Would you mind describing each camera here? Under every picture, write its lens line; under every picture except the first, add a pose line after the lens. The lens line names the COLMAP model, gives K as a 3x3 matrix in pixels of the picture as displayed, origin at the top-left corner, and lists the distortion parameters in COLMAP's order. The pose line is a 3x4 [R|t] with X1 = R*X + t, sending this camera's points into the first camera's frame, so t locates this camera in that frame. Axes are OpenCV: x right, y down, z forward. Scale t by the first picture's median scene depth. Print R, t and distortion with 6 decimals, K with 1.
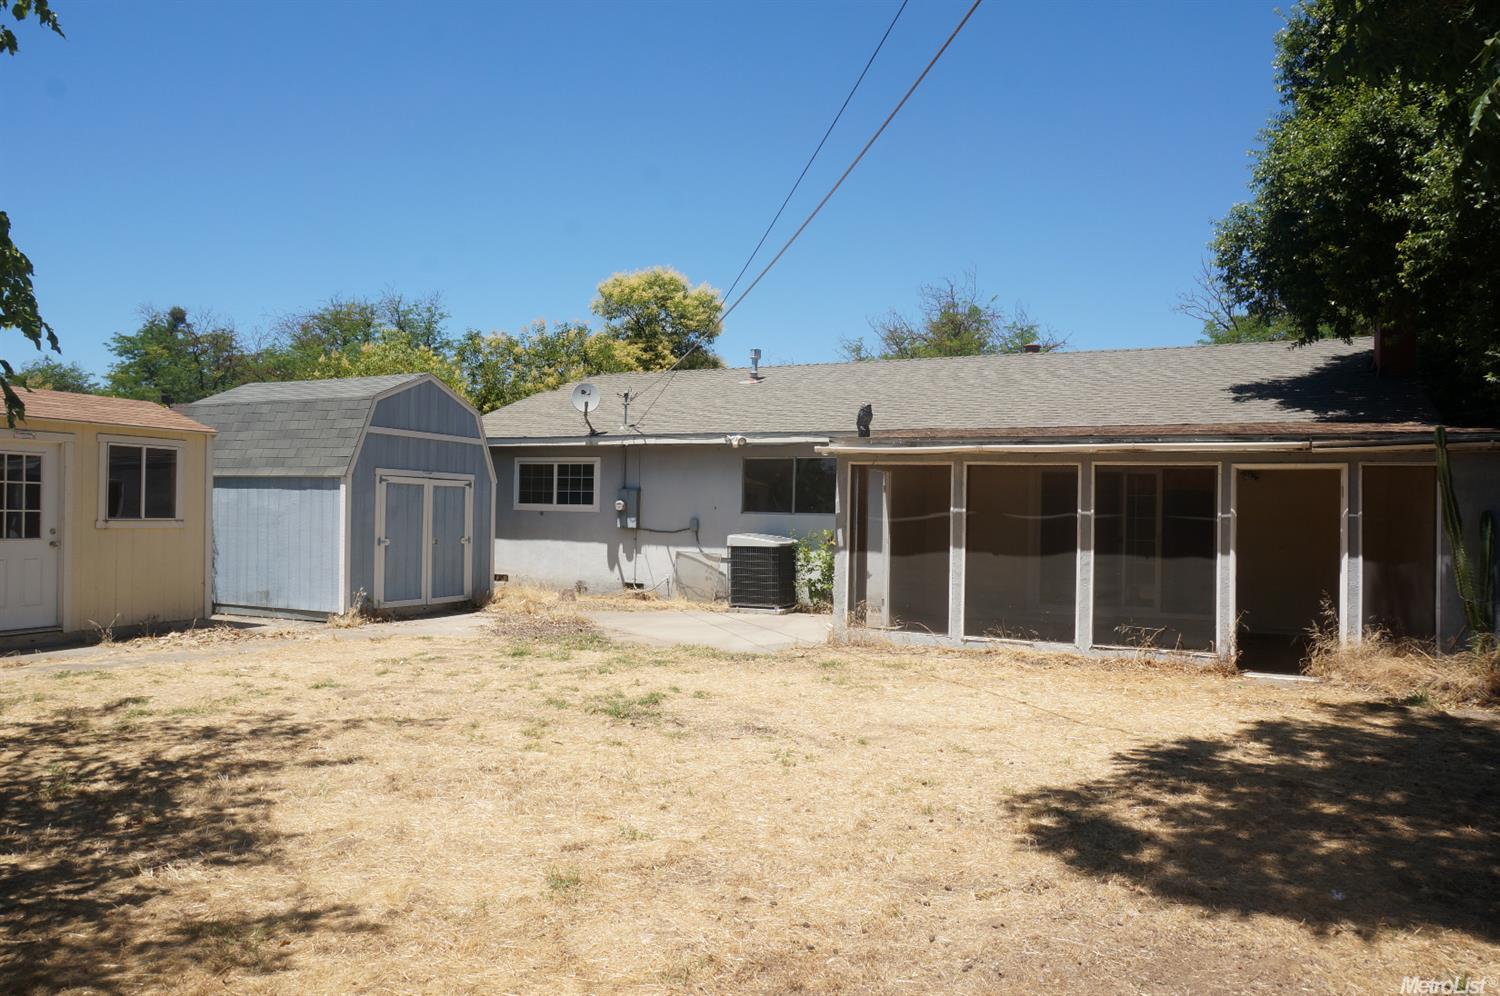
lens RADIAL K [[995.7, 0, 750.0], [0, 995.7, 498.0], [0, 0, 1]] dist [-0.059245, 0.038513]
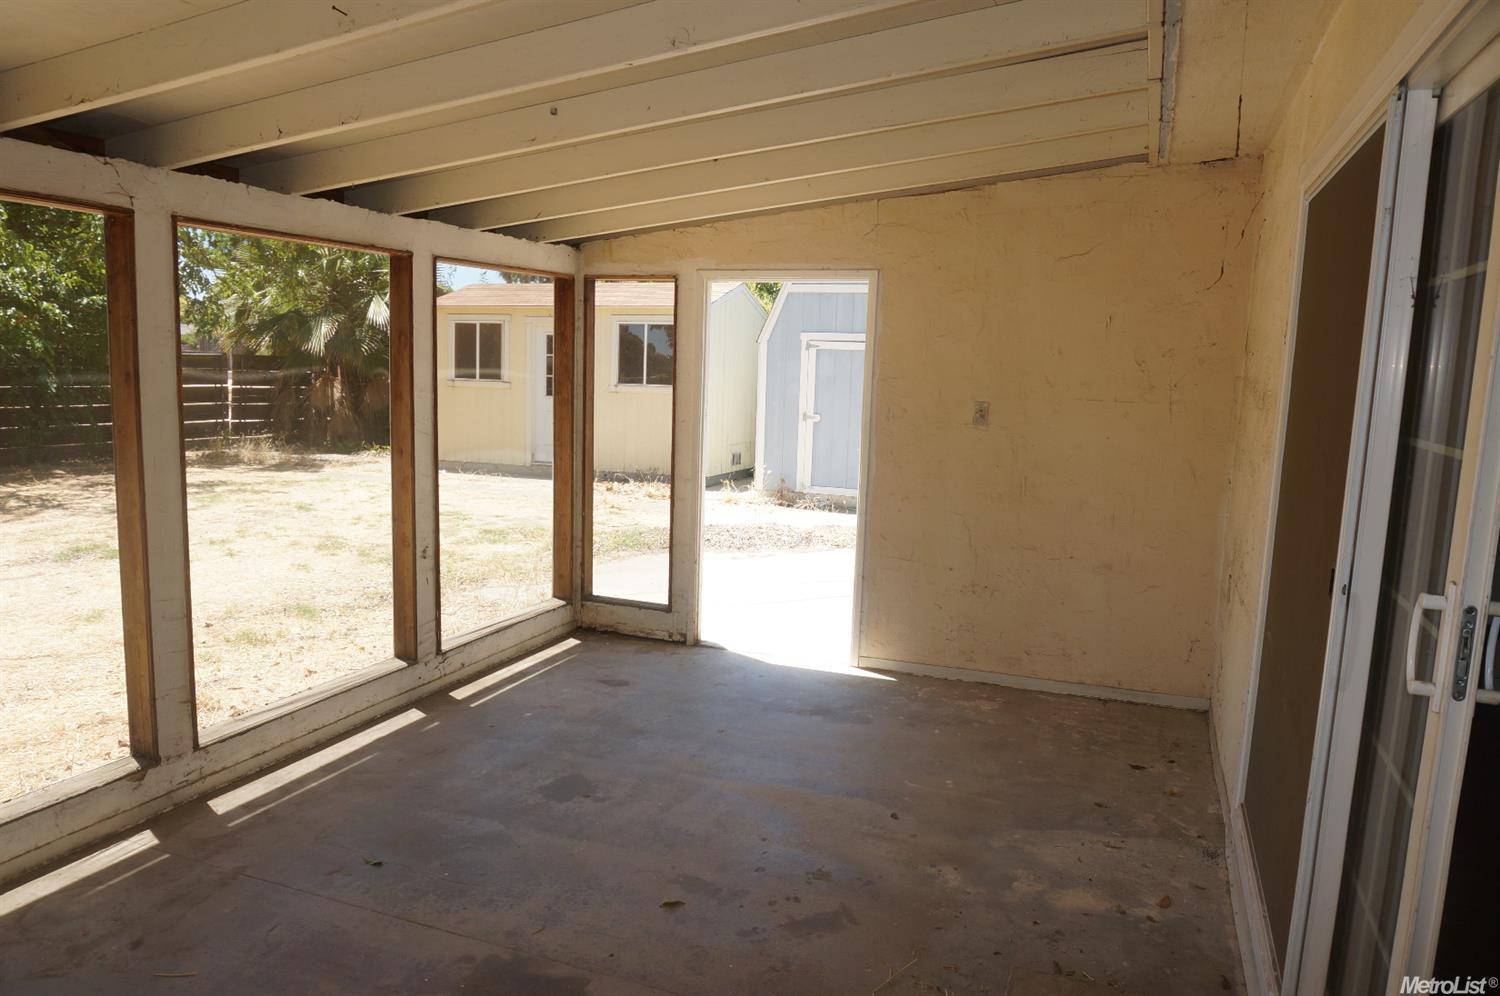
lens RADIAL K [[995.7, 0, 750.0], [0, 995.7, 498.0], [0, 0, 1]] dist [-0.059245, 0.038513]
pose [[0.099157, 0.111396, -0.988817, 0.521997], [-0.014908, 0.993769, 0.110459, 0.019474], [0.994960, 0.003789, 0.100200, 0.891172]]
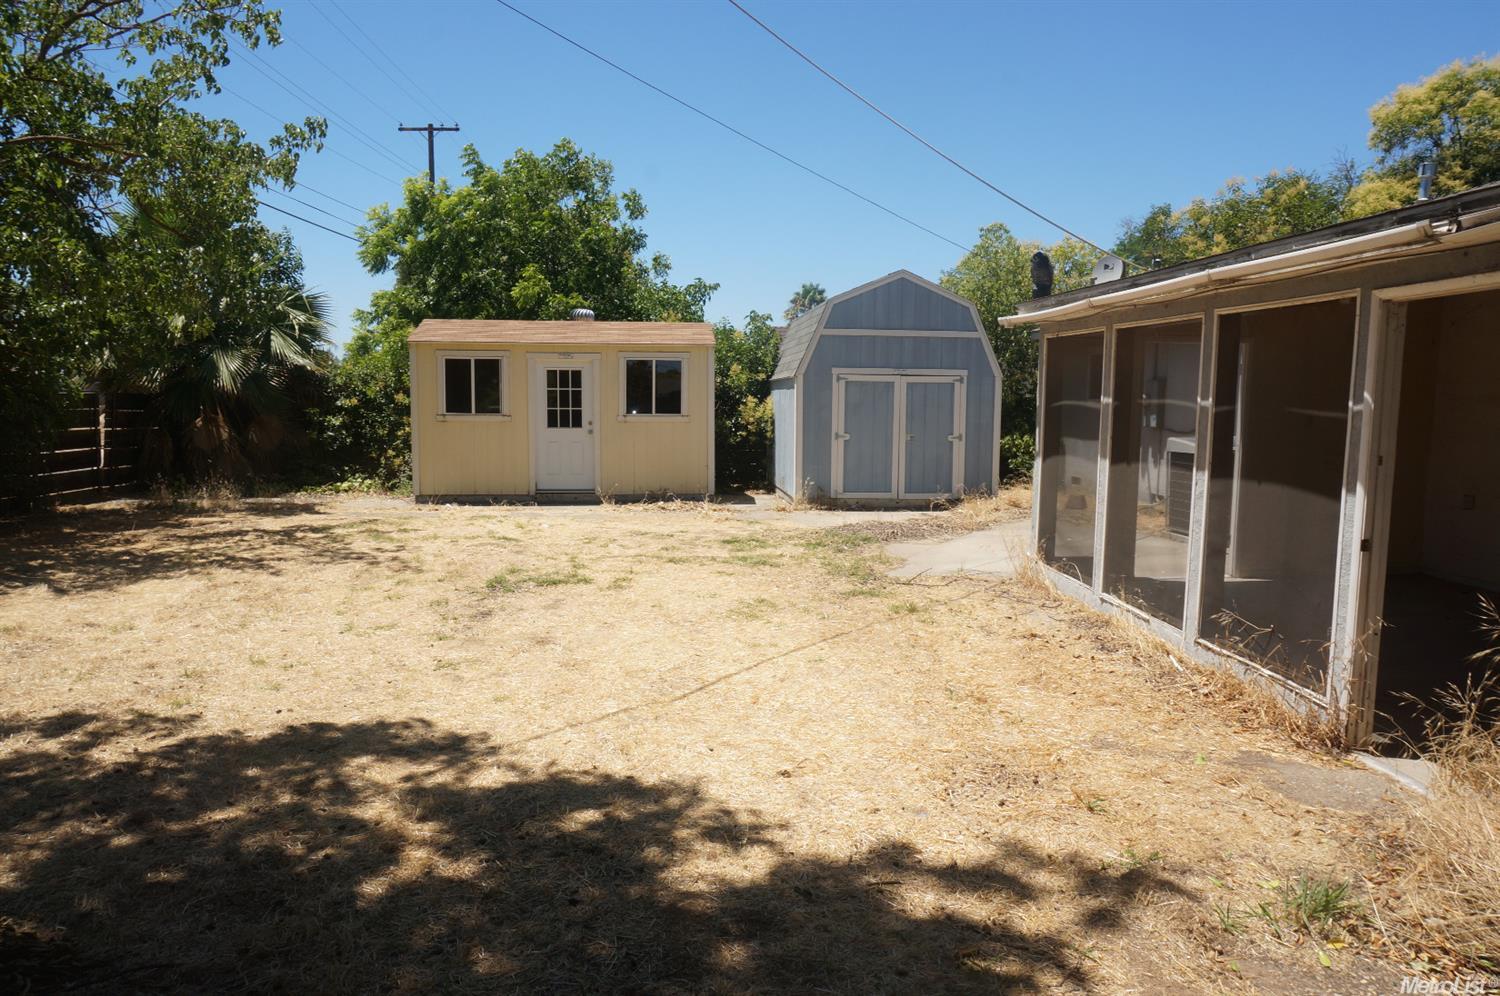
lens RADIAL K [[995.7, 0, 750.0], [0, 995.7, 498.0], [0, 0, 1]] dist [-0.059245, 0.038513]
pose [[0.506809, 0.072754, -0.858983, 0.529655], [0.013887, 0.995614, 0.092520, 0.009967], [0.861947, -0.058818, 0.503576, 0.380820]]
